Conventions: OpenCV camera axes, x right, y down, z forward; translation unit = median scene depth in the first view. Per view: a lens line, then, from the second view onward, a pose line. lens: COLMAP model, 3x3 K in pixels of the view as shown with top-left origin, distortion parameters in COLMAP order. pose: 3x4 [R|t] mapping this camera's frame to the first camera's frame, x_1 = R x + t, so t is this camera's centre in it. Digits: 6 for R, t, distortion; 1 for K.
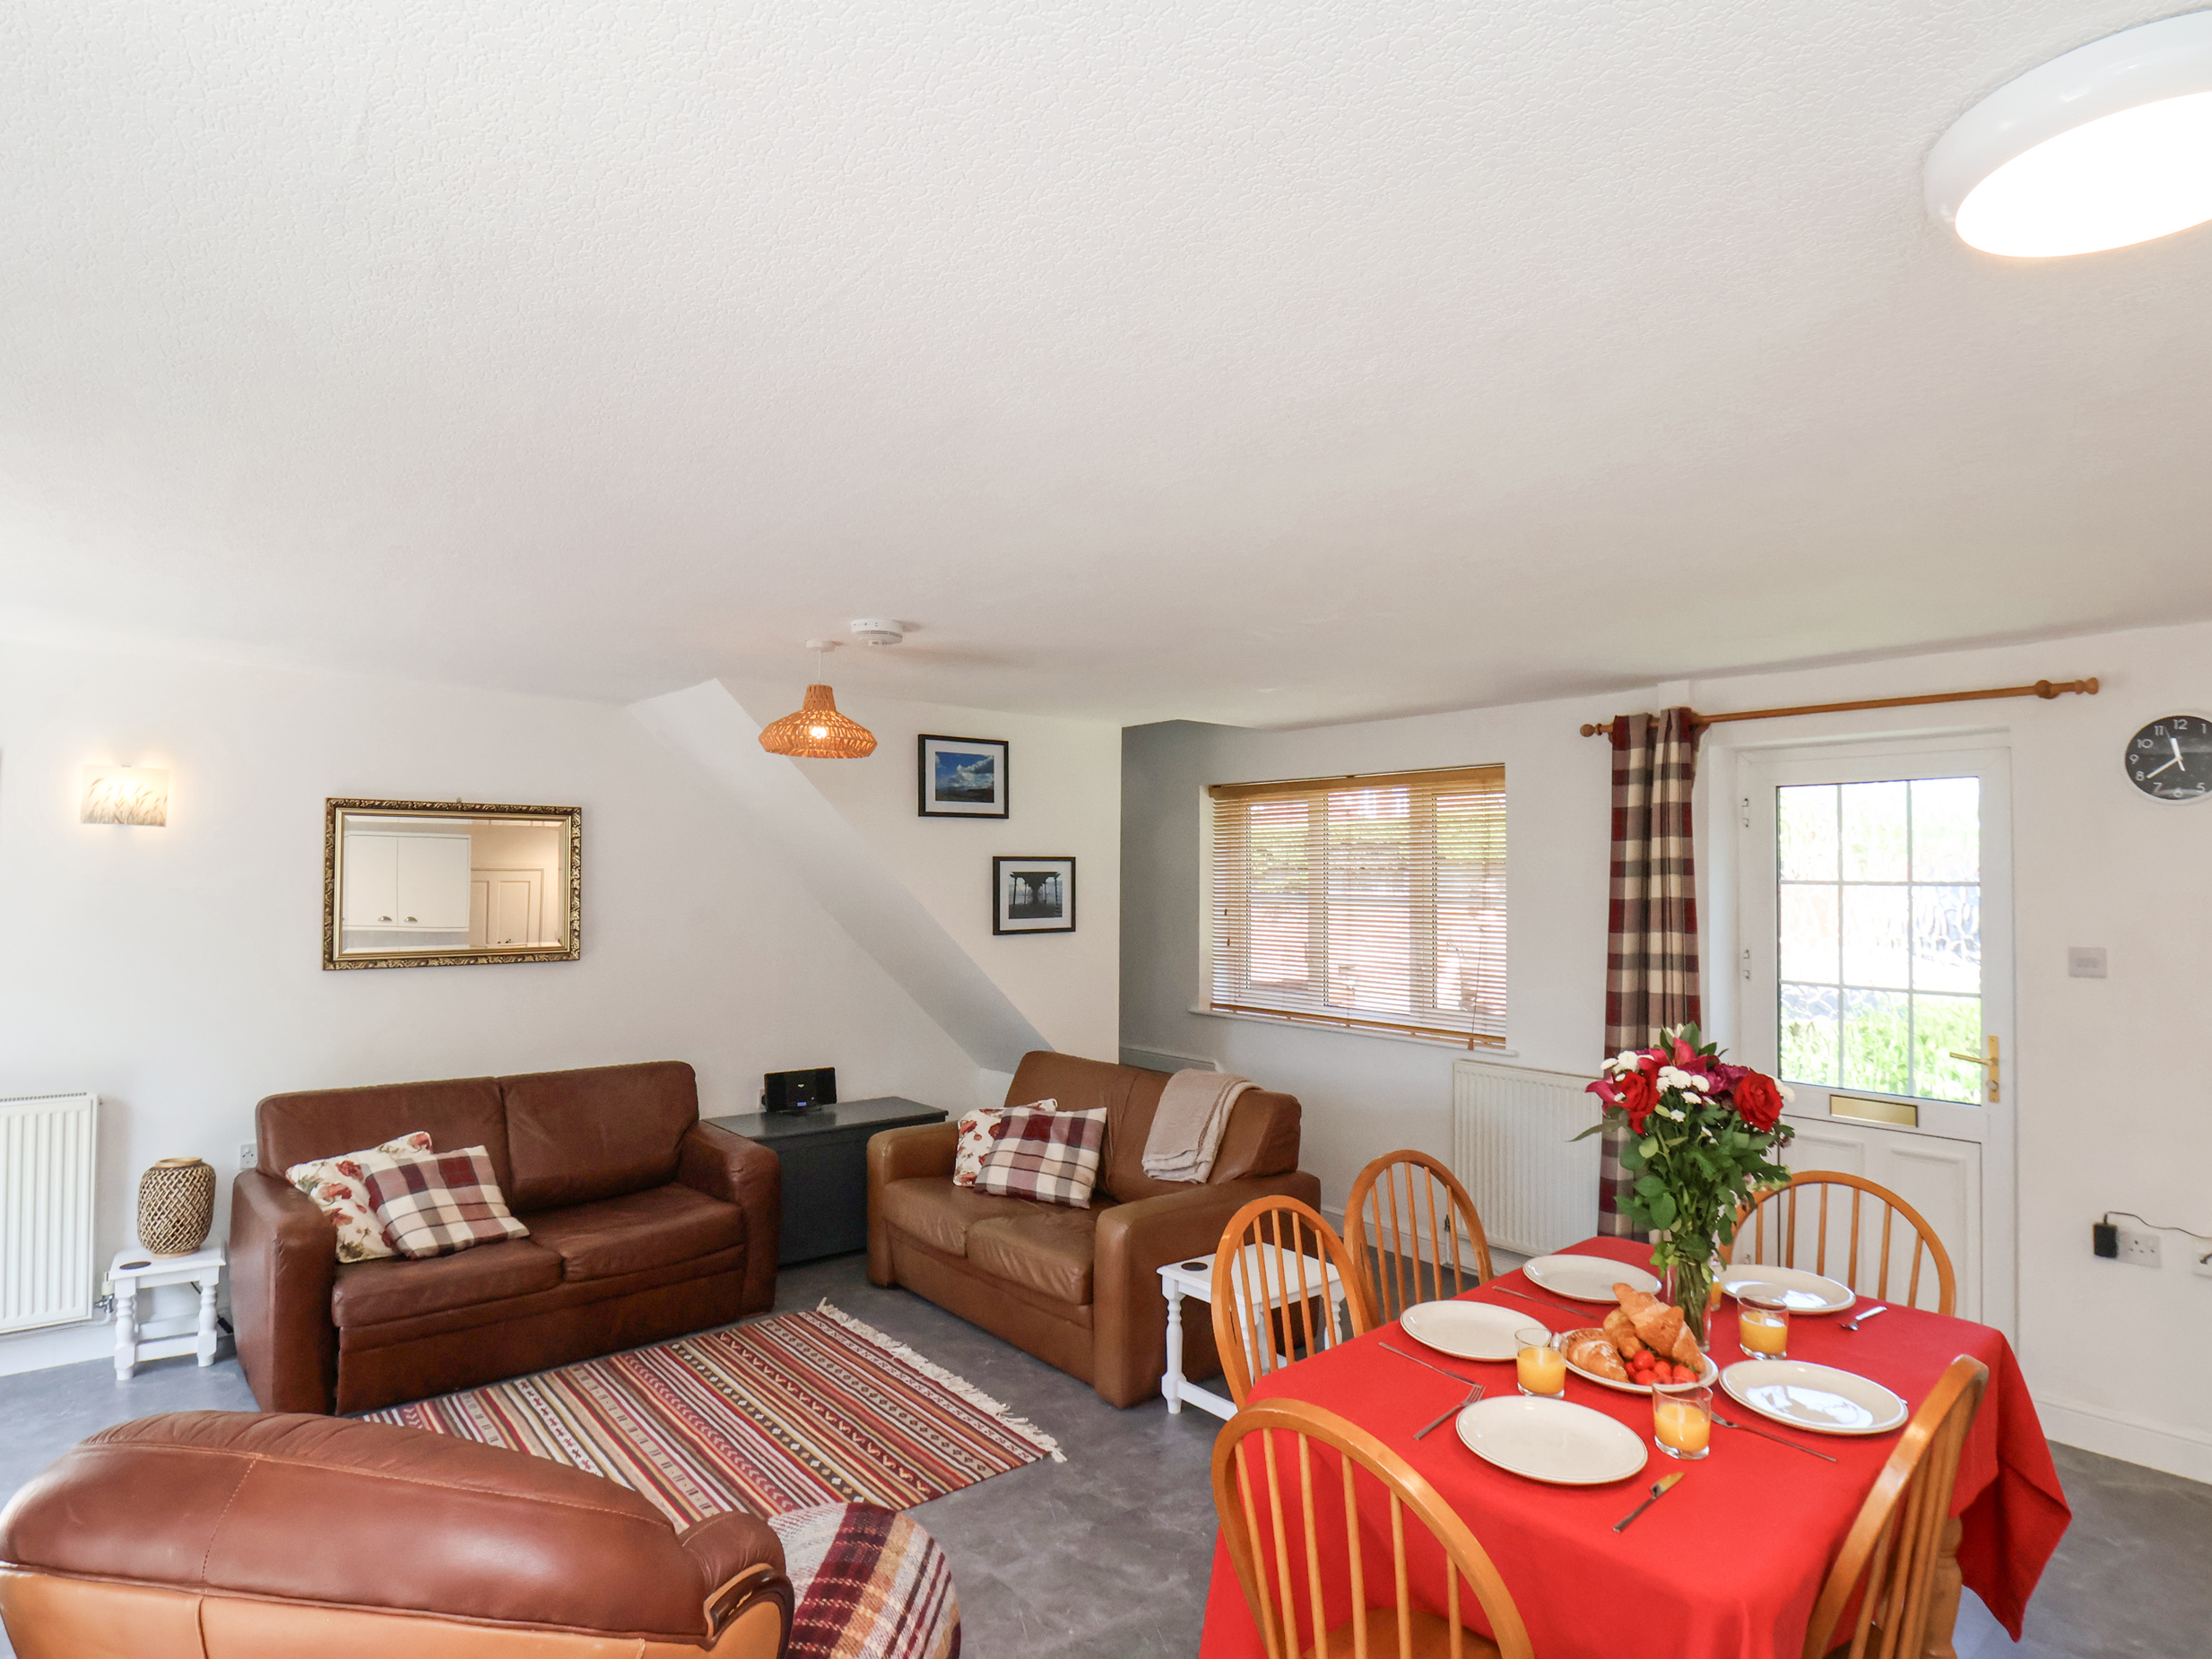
lens RADIAL K [[1188.1, 0, 1103.5], [0, 1188.1, 835.8], [0, 0, 1]] dist [-0.021115, -0.001882]
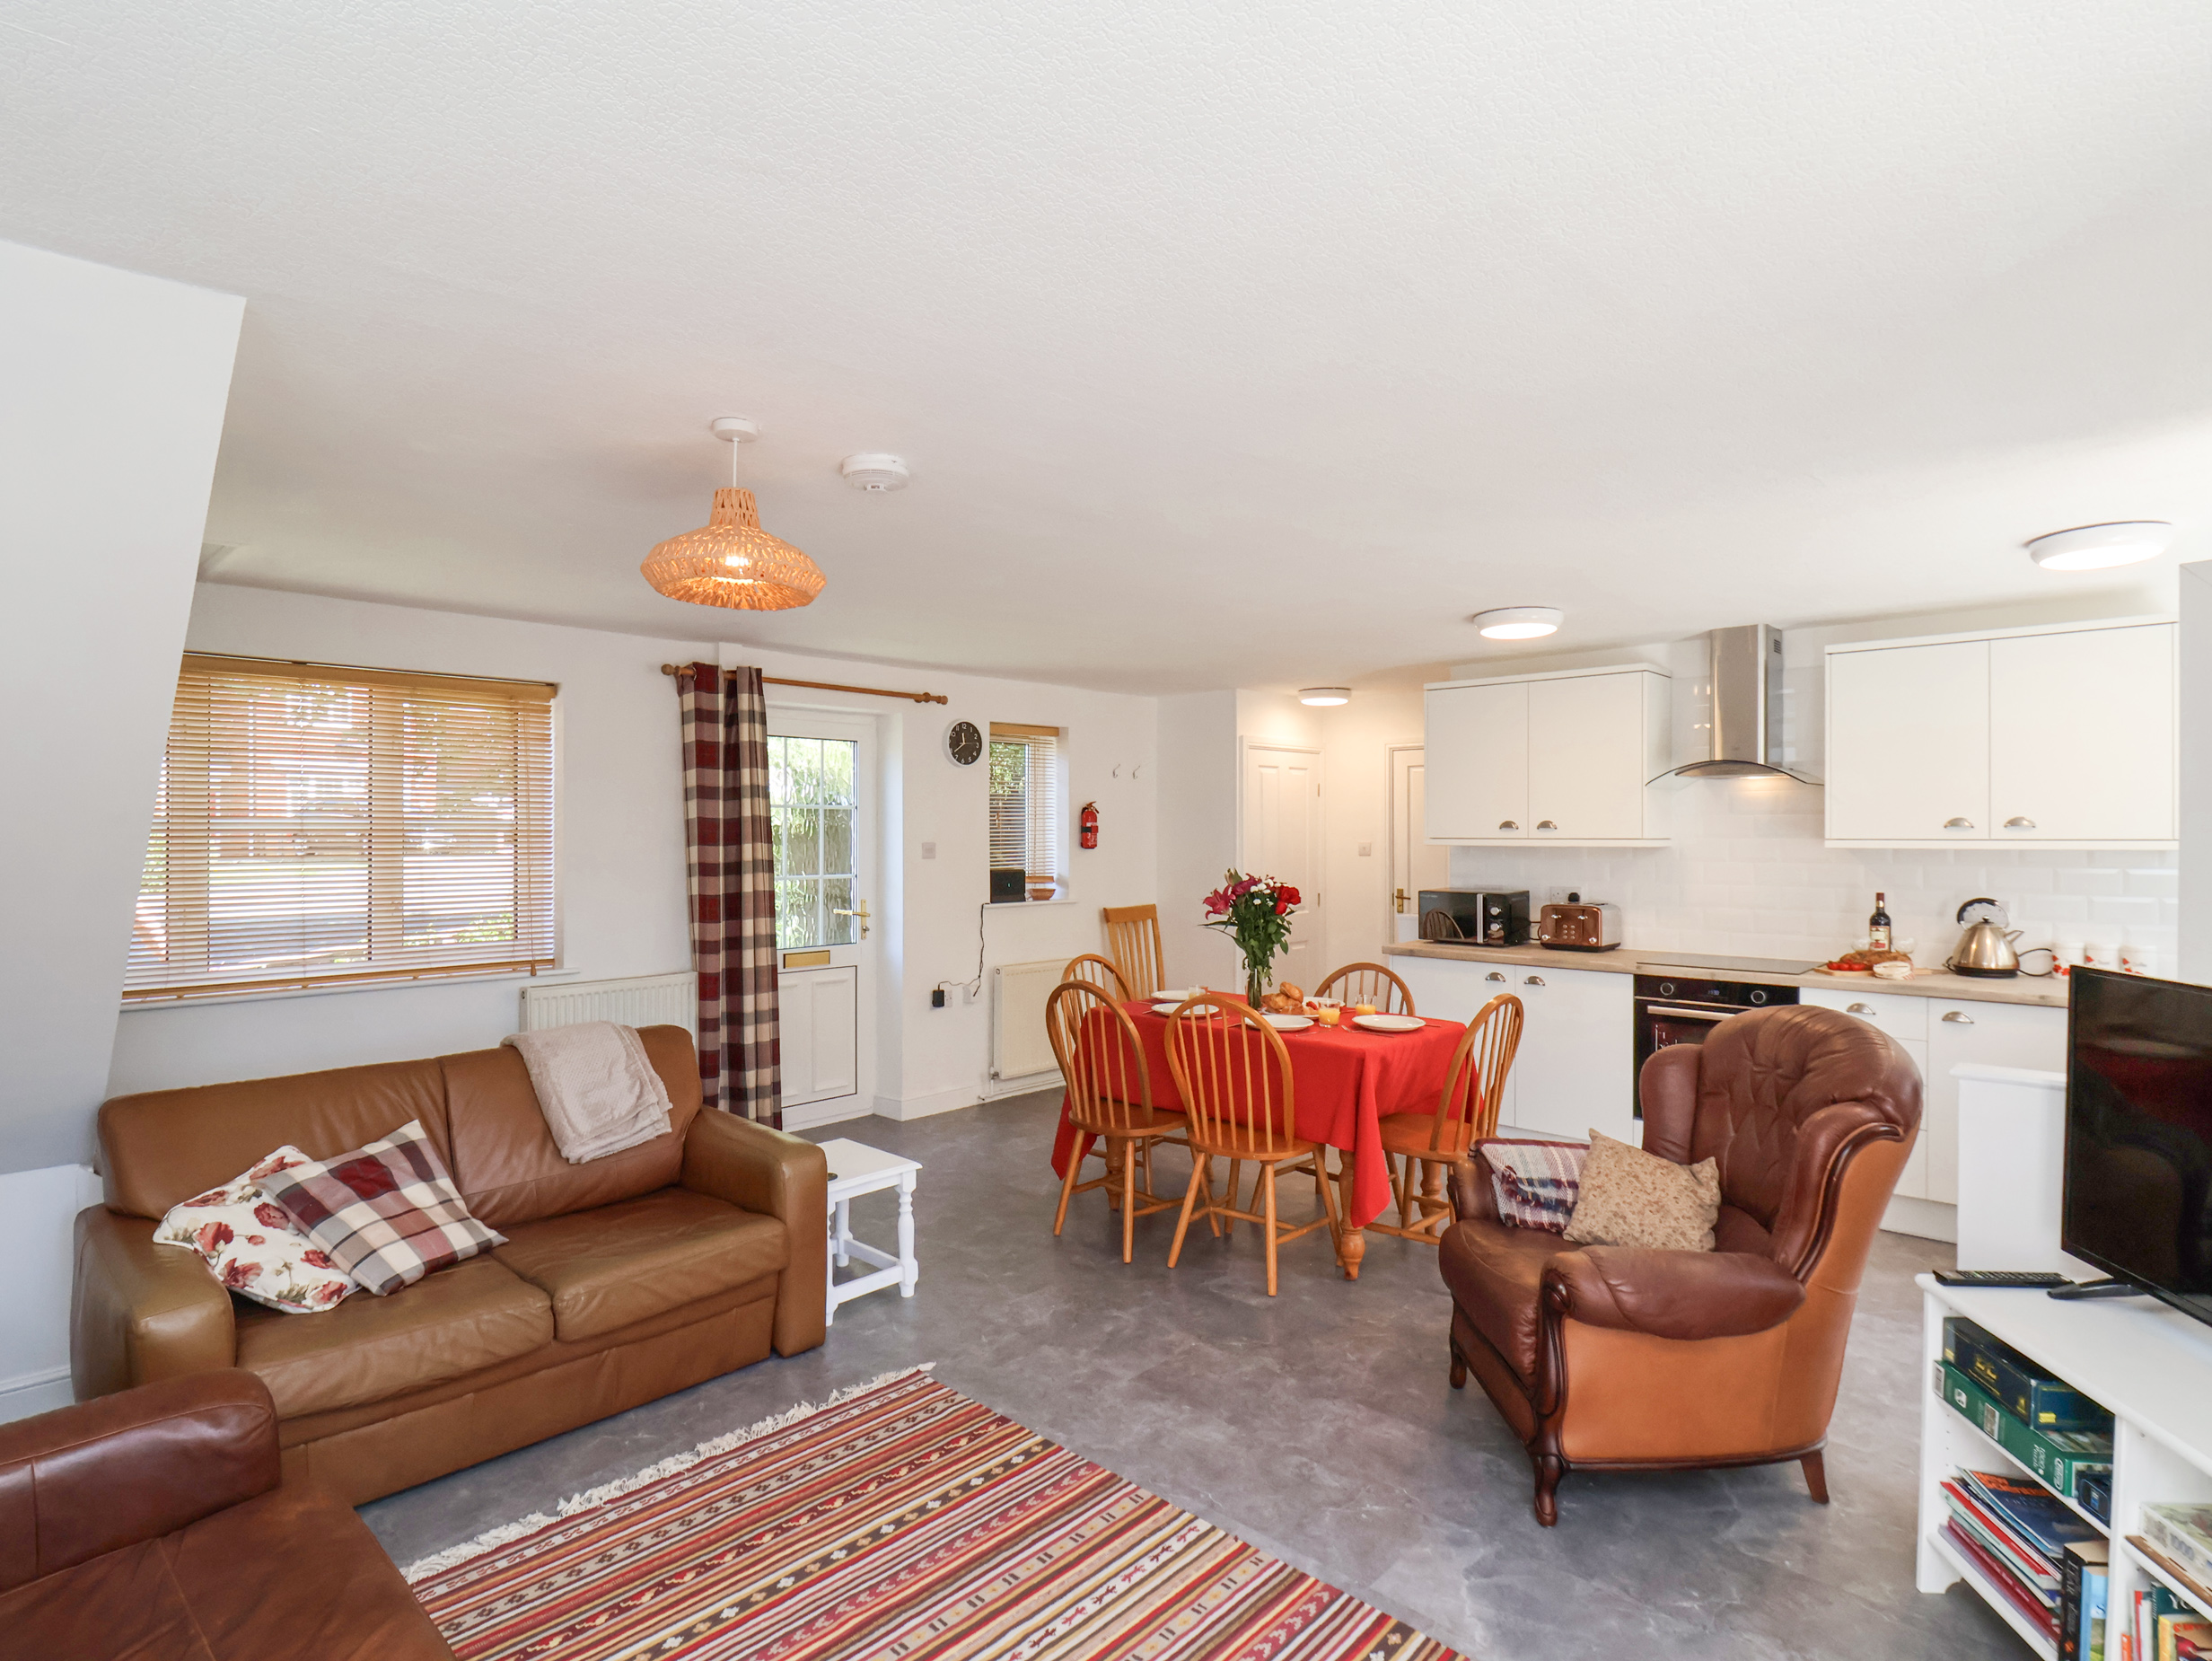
lens RADIAL K [[1188.1, 0, 1103.5], [0, 1188.1, 836.8], [0, 0, 1]] dist [-0.021115, -0.001882]
pose [[-0.132392, -0.017097, 0.991050, -1.252812], [-0.038719, 0.999177, 0.012065, 0.066357], [-0.990441, -0.036775, -0.132946, 1.191046]]
